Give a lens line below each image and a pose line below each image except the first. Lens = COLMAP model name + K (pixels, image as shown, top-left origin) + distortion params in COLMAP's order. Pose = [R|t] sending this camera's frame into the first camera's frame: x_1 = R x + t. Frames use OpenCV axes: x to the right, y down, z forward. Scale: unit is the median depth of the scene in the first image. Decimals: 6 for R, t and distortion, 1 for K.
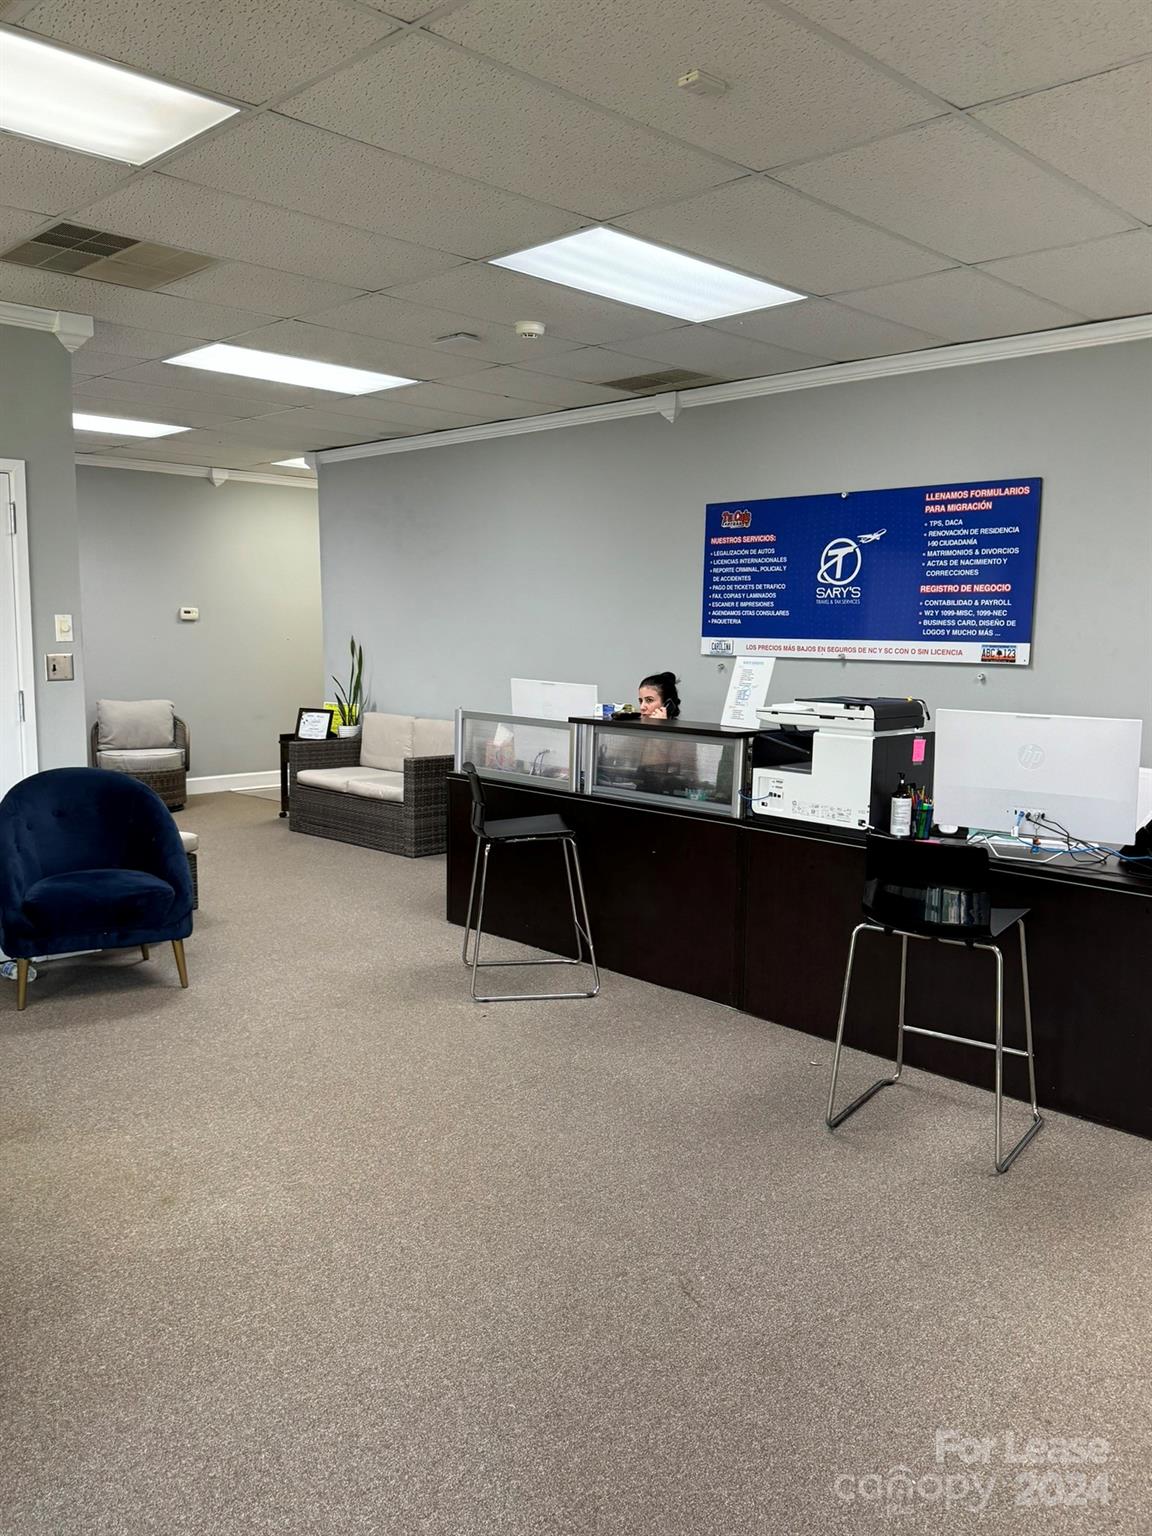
lens RADIAL K [[1222.2, 0, 576.4], [0, 1222.2, 770.3], [0, 0, 1]] dist [0.047038, -0.003650]
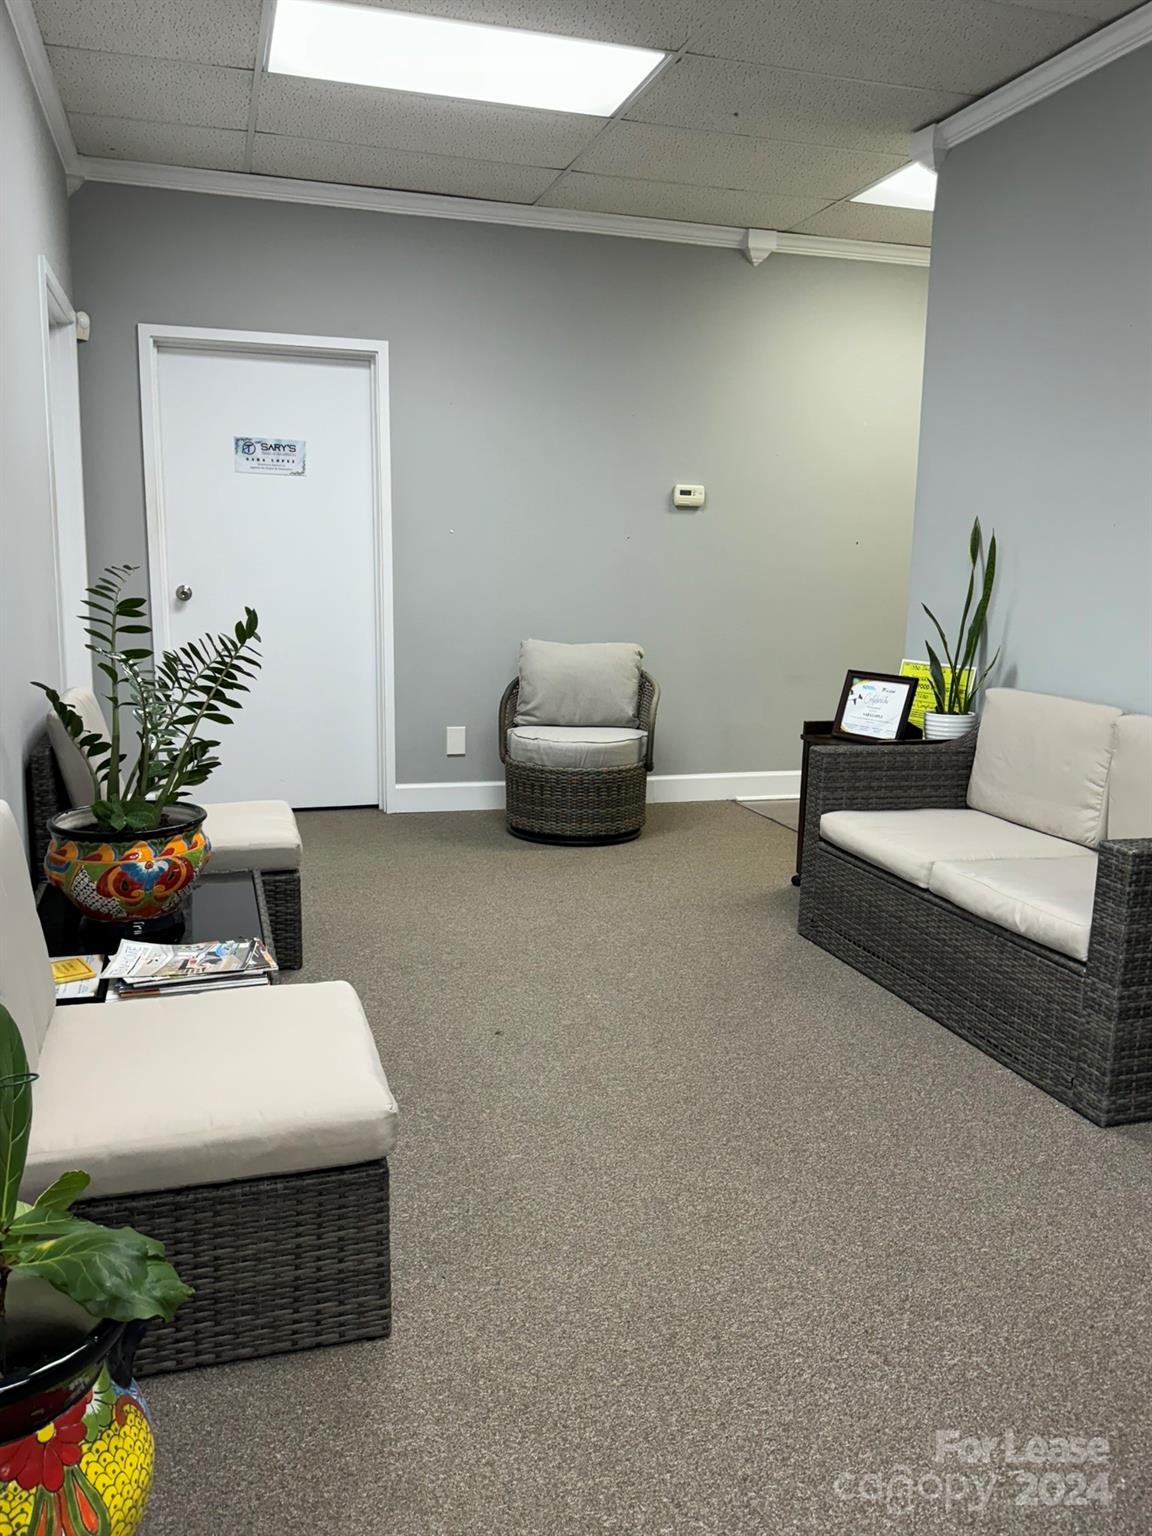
lens RADIAL K [[1222.2, 0, 555.4], [0, 1222.2, 814.5], [0, 0, 1]] dist [0.047038, -0.003650]
pose [[0.878585, 0.102063, -0.466554, -0.095345], [-0.062854, 0.993111, 0.098889, -0.034794], [0.473433, -0.057558, 0.878947, 0.514748]]
